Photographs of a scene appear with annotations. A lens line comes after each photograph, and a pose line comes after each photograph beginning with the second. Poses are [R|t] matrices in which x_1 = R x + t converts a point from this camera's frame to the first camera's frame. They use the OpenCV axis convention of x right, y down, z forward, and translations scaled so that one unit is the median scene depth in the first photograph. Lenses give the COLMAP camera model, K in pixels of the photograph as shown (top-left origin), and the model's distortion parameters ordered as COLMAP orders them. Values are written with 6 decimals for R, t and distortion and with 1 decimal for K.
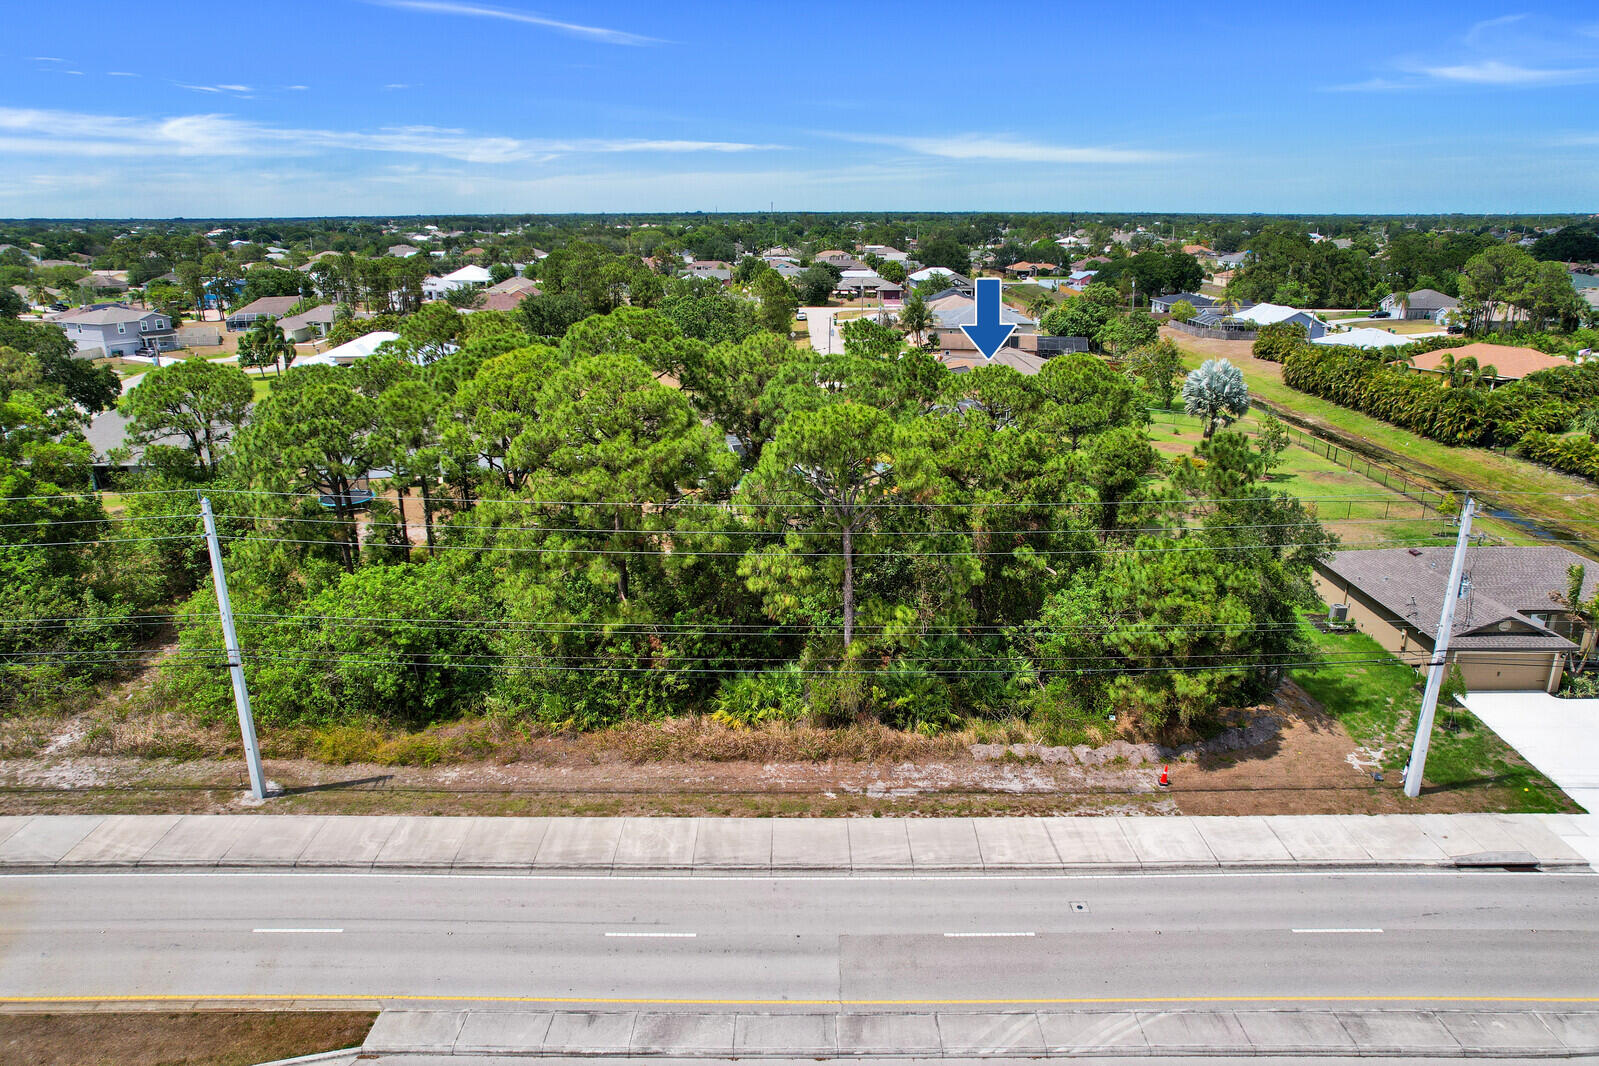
lens RADIAL K [[1024.1, 0, 799.5], [0, 1024.1, 533.0], [0, 0, 1]] dist [-0.058731, 0.042064]
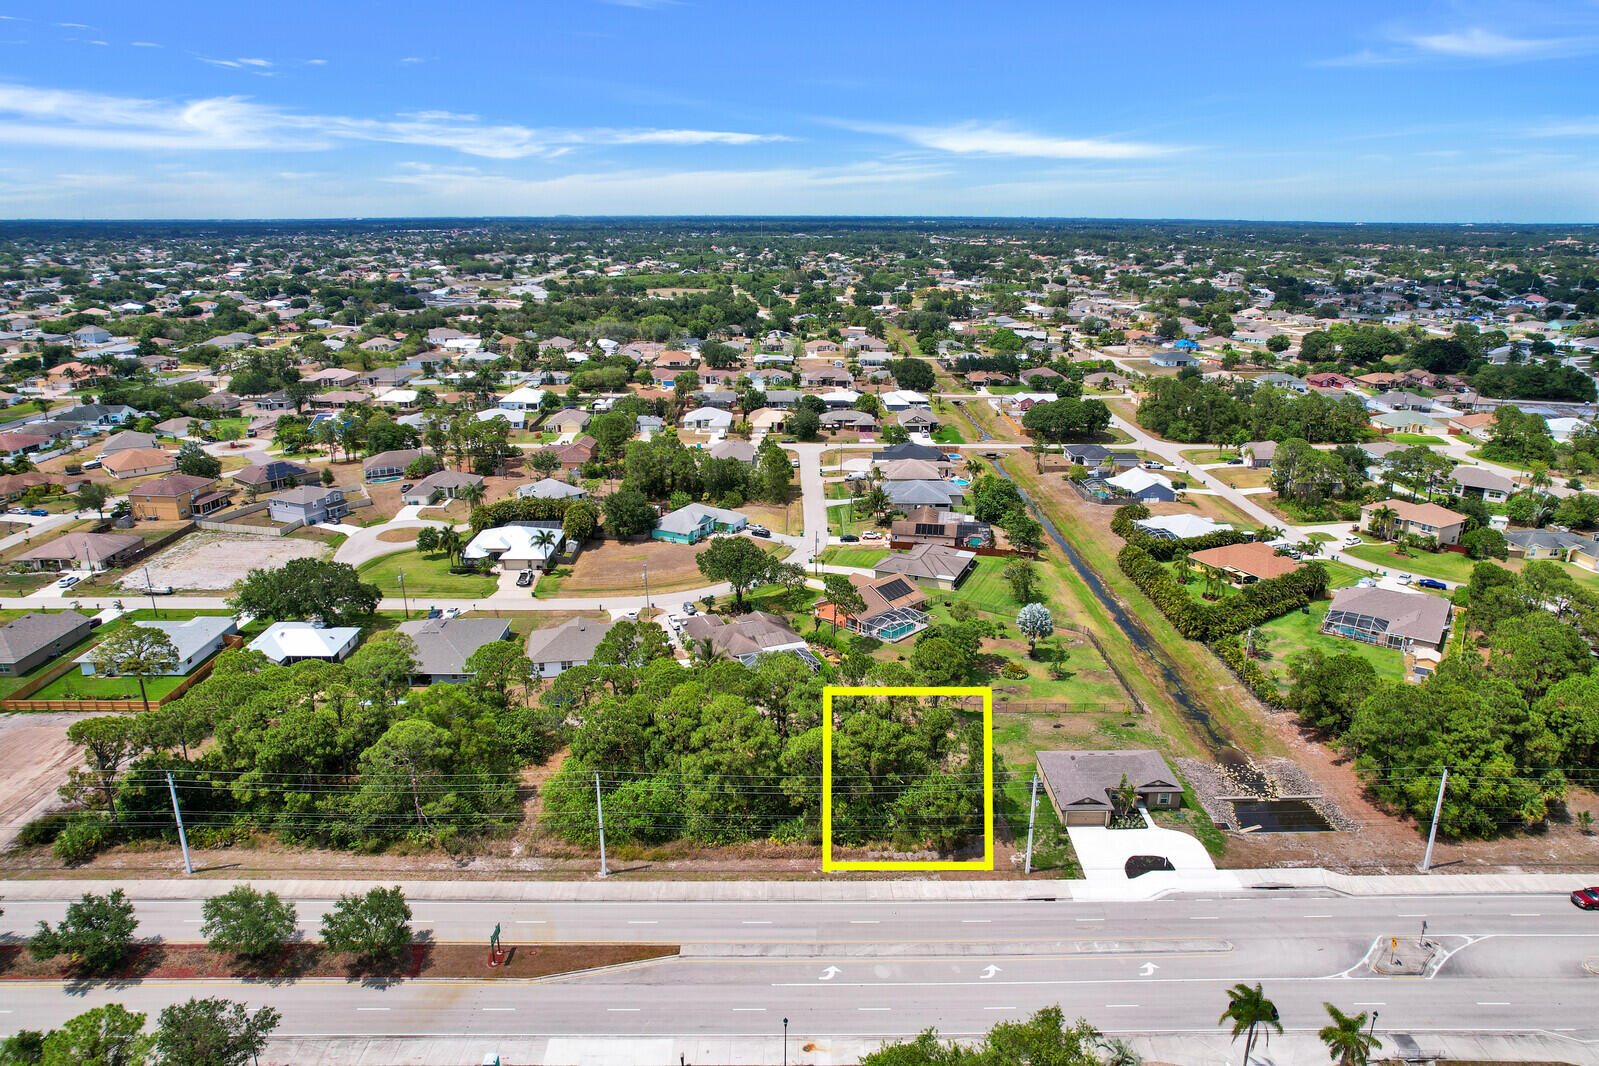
lens RADIAL K [[1024.1, 0, 799.5], [0, 1024.1, 533.0], [0, 0, 1]] dist [-0.058731, 0.042064]
pose [[0.999922, 0.002404, 0.012262, -0.043713], [-0.002377, 0.999995, -0.002219, -0.615159], [-0.012267, 0.002190, 0.999922, -1.646335]]
